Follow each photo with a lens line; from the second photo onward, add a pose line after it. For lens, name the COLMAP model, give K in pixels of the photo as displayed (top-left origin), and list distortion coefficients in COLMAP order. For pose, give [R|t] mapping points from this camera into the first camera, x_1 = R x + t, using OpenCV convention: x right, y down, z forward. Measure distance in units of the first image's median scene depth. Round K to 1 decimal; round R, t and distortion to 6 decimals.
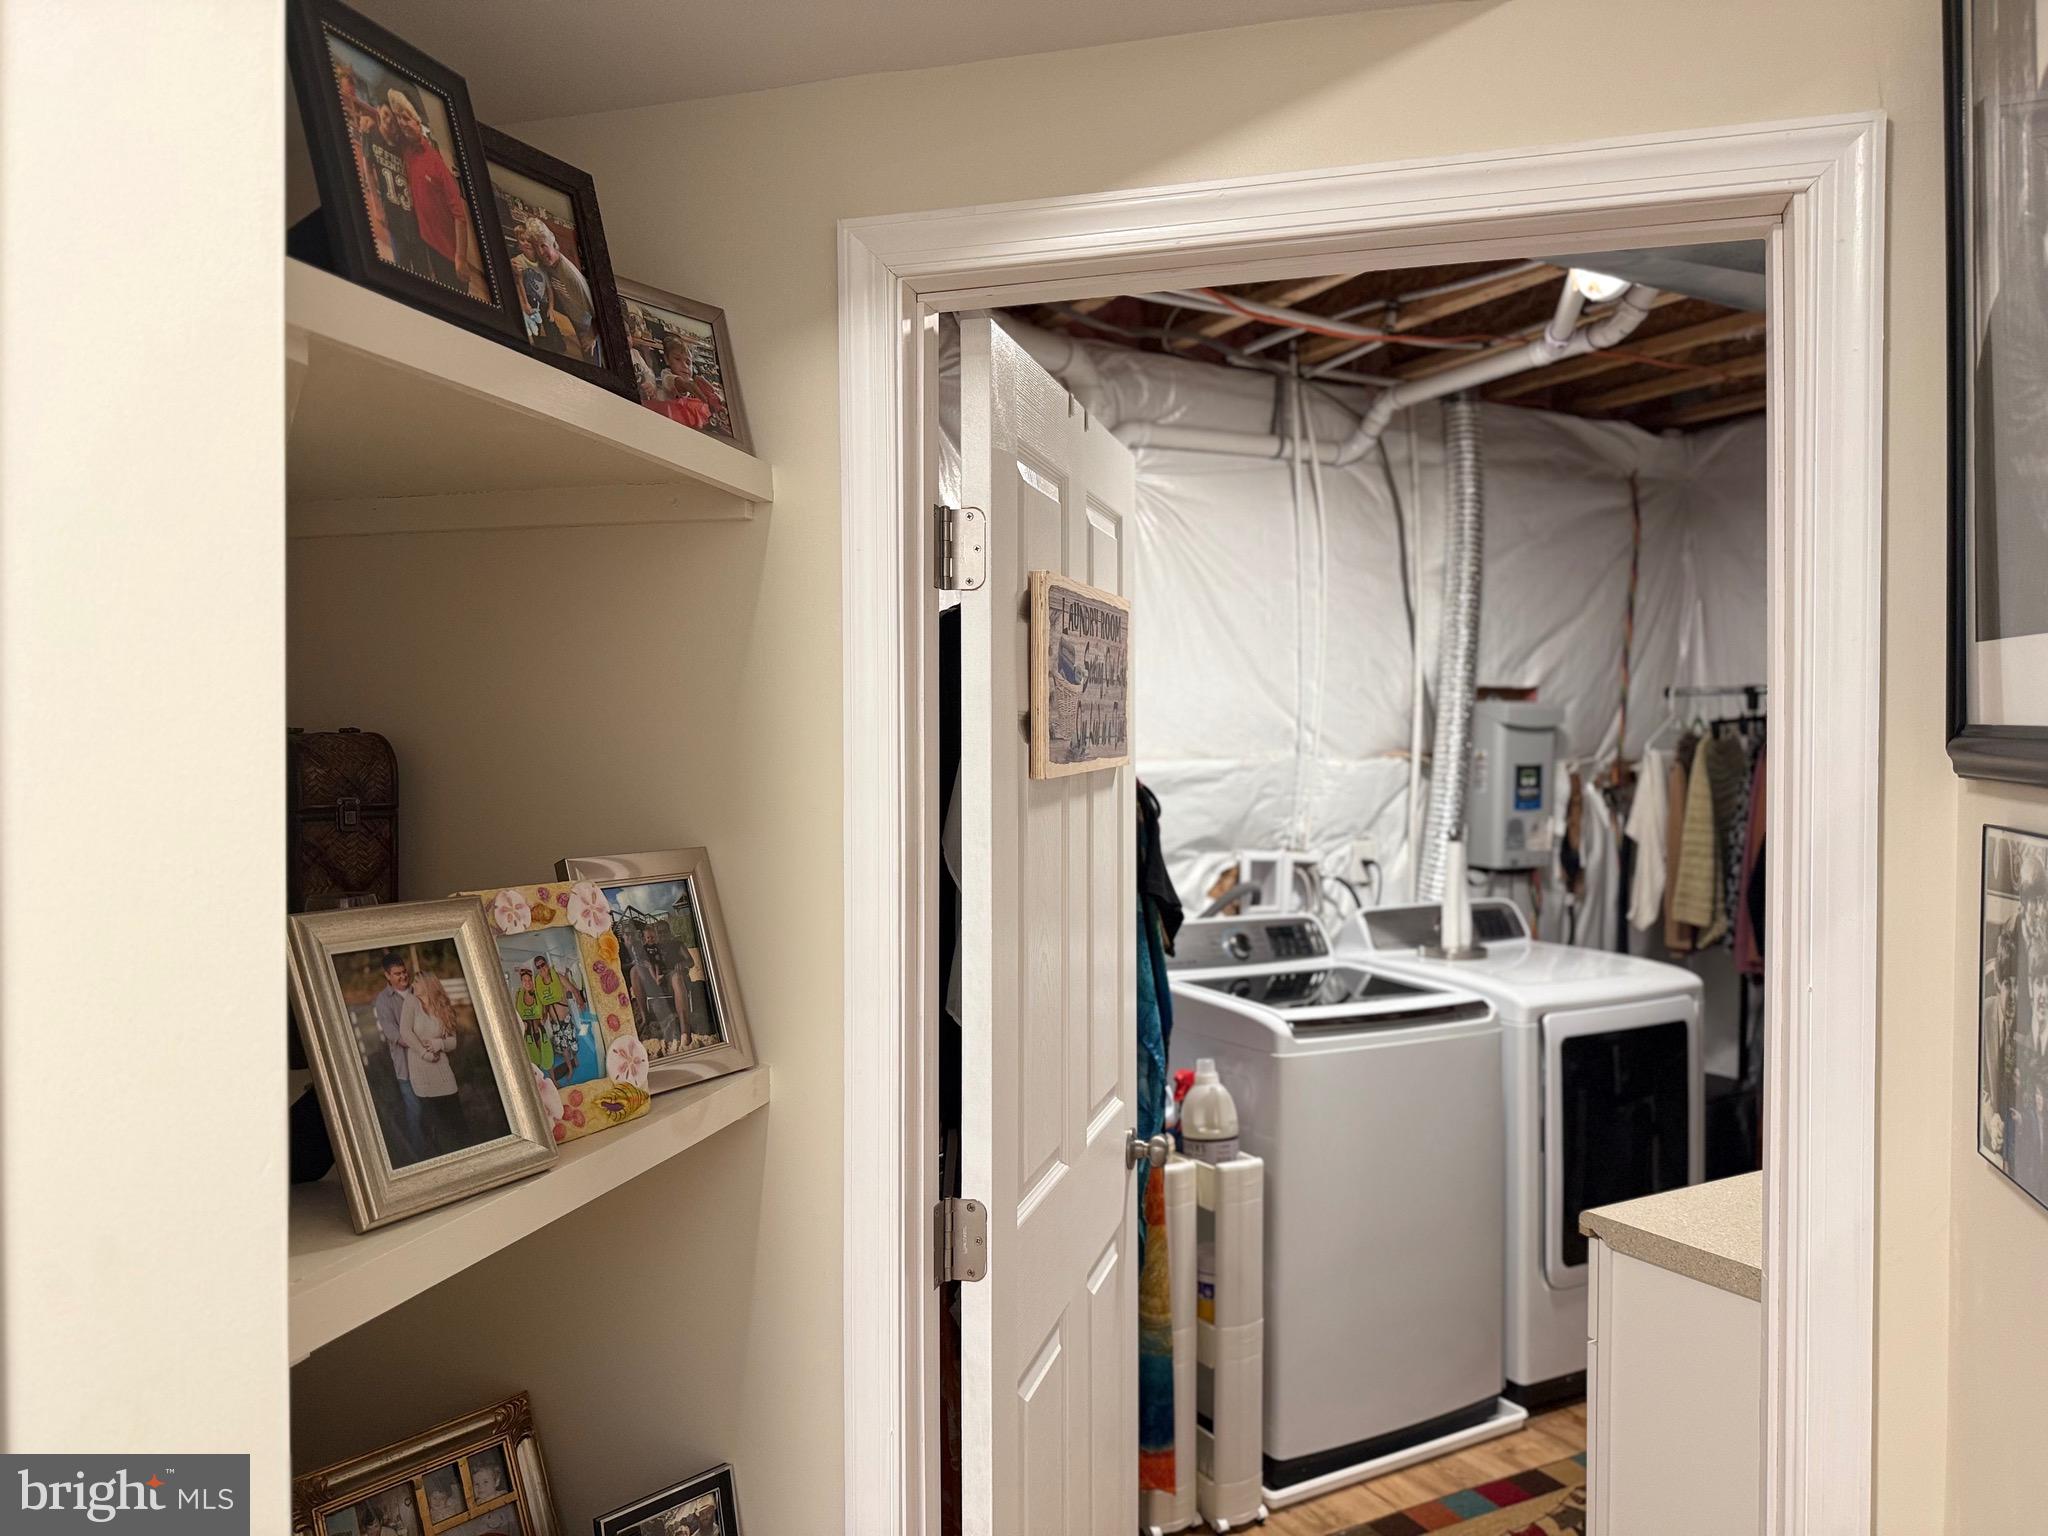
lens RADIAL K [[1436.9, 0, 1005.4], [0, 1436.9, 755.9], [0, 0, 1]] dist [0.043075, -0.030891]
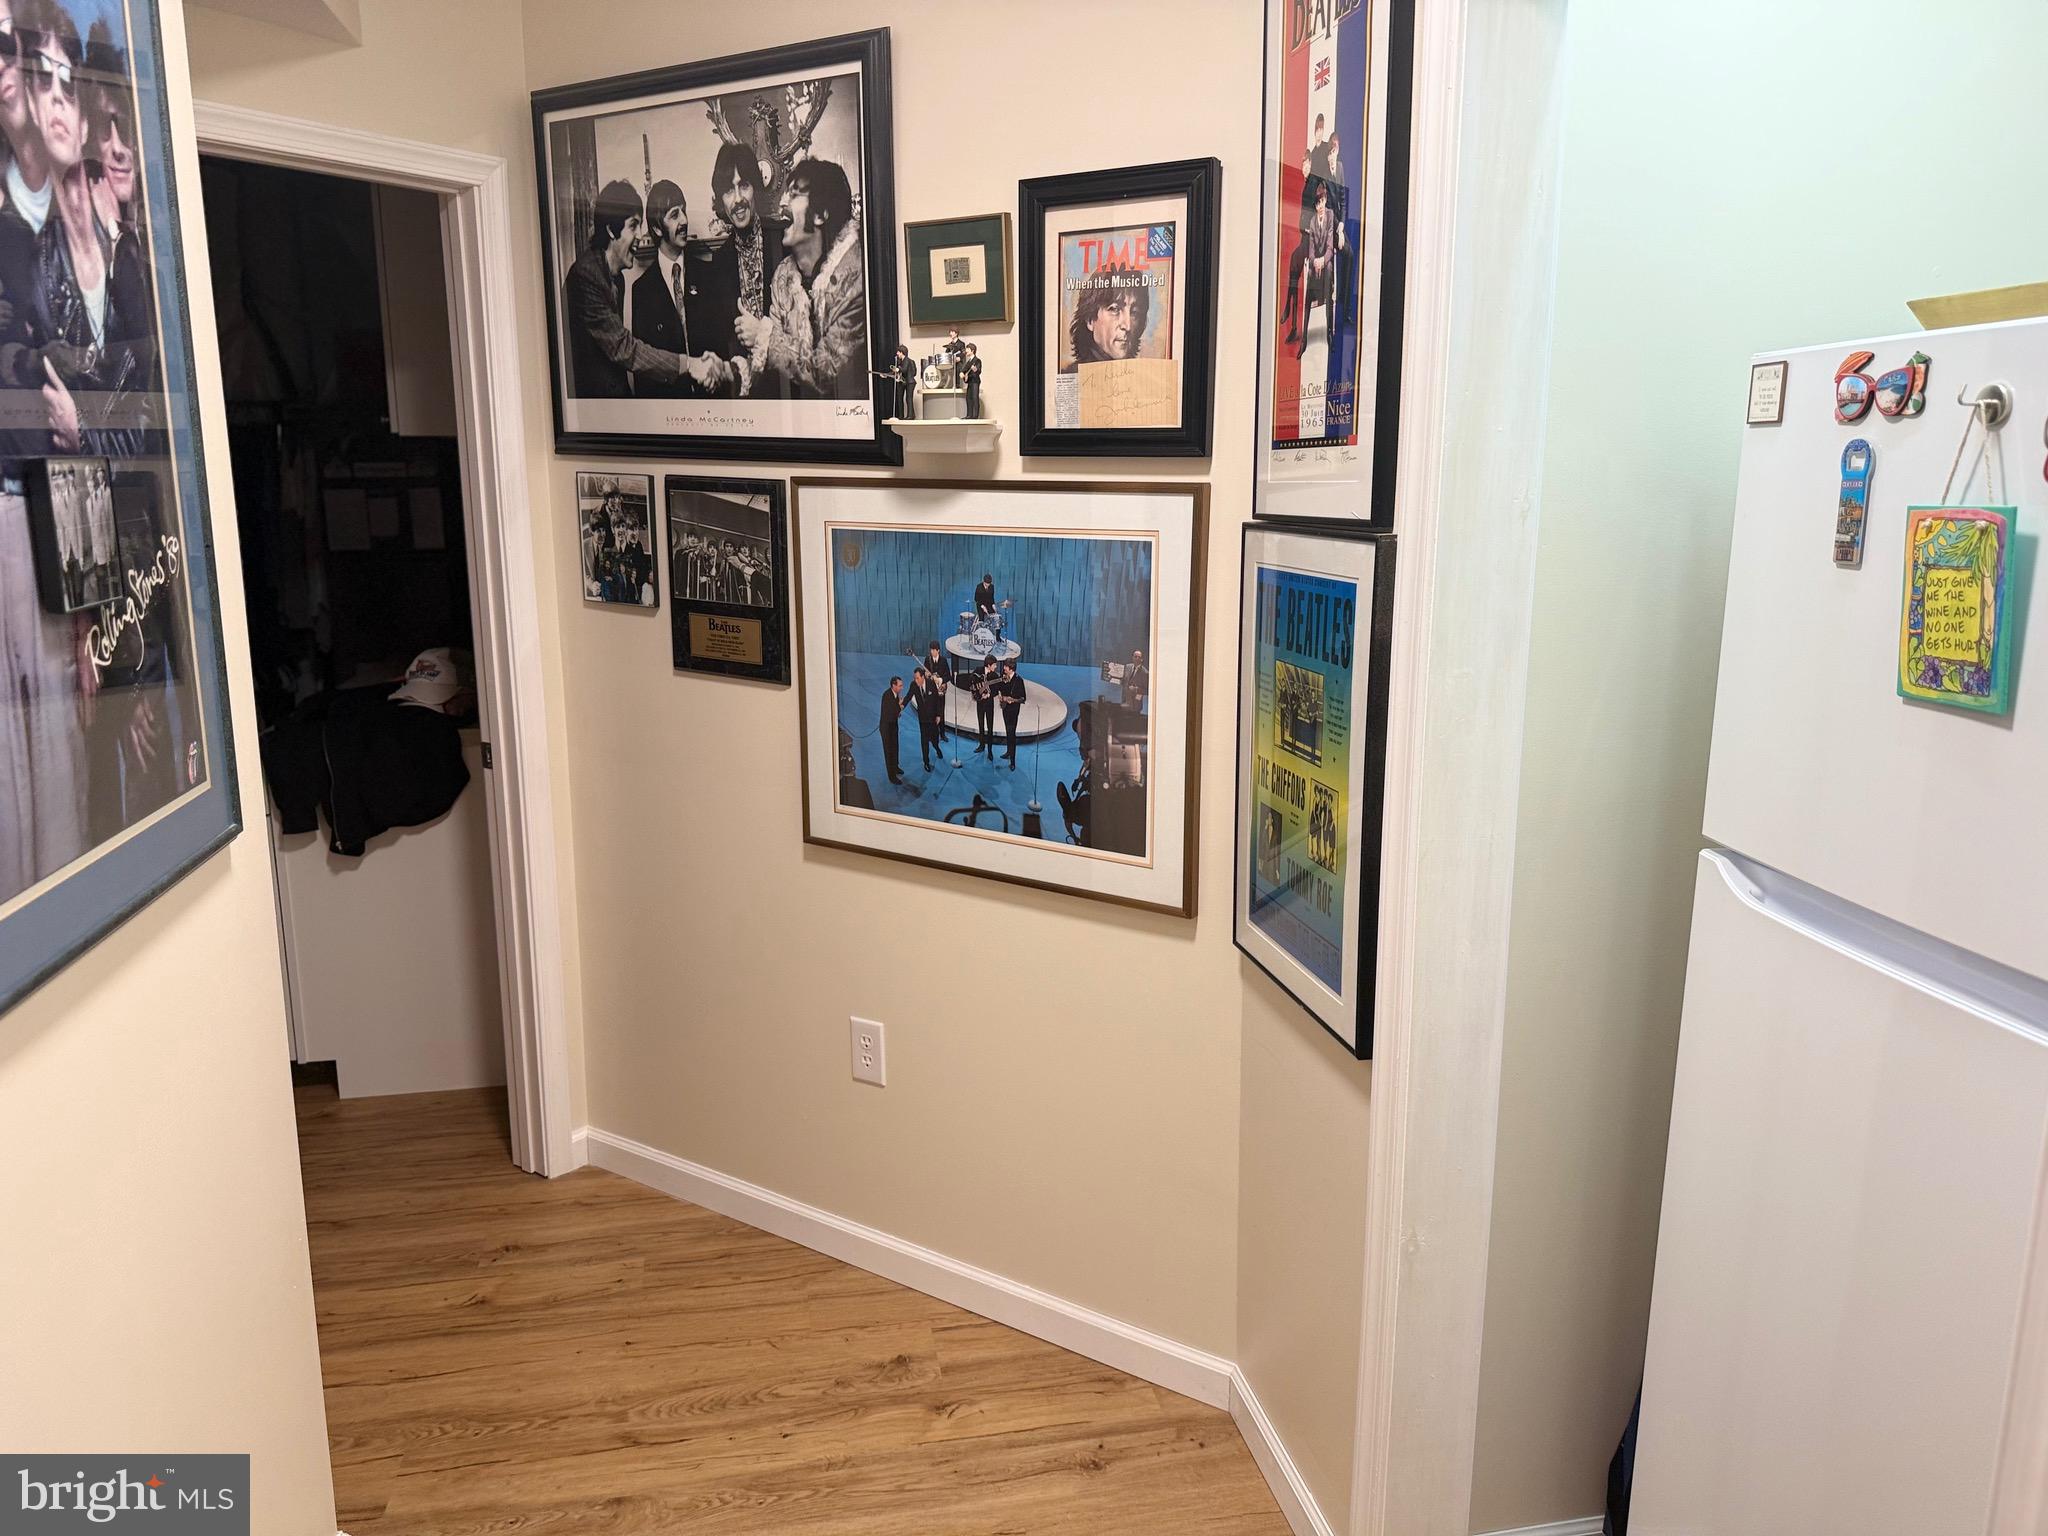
lens RADIAL K [[1436.9, 0, 1019.6], [0, 1436.9, 761.0], [0, 0, 1]] dist [0.043075, -0.030891]
pose [[0.297275, -0.201406, 0.933308, -0.402399], [0.016425, 0.978433, 0.205912, 0.008348], [-0.954651, -0.045883, 0.294171, -0.135284]]
